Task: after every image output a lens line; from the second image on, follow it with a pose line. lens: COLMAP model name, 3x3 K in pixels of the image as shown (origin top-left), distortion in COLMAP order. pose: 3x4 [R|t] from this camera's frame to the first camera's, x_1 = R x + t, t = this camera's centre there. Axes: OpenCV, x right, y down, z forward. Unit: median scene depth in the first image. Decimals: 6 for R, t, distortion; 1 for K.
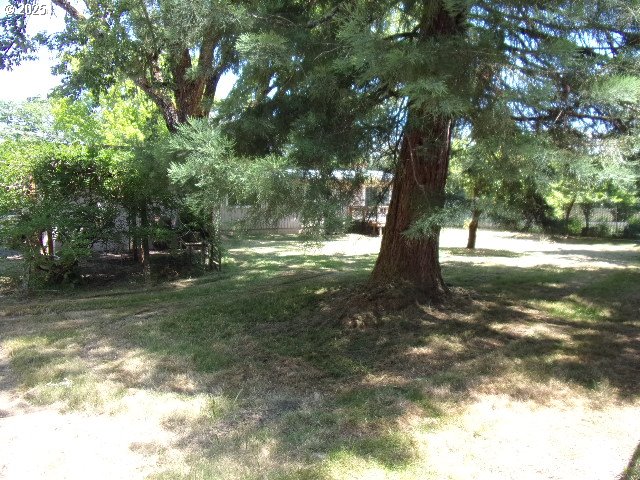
lens RADIAL K [[452.2, 0, 321.8], [0, 452.2, 237.9], [0, 0, 1]] dist [-0.051748, 0.020624]
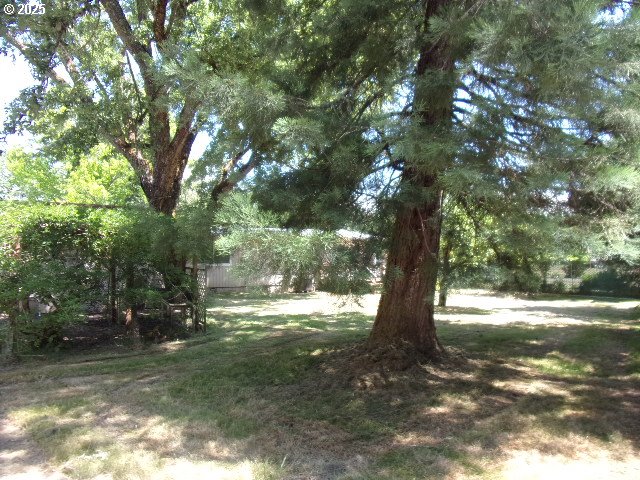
lens RADIAL K [[452.2, 0, 318.0], [0, 452.2, 241.3], [0, 0, 1]] dist [-0.051748, 0.020624]
pose [[0.996162, 0.004664, 0.087399, -0.120305], [0.005520, 0.993243, -0.115922, -0.017324], [-0.087349, 0.115959, 0.989406, -0.045430]]
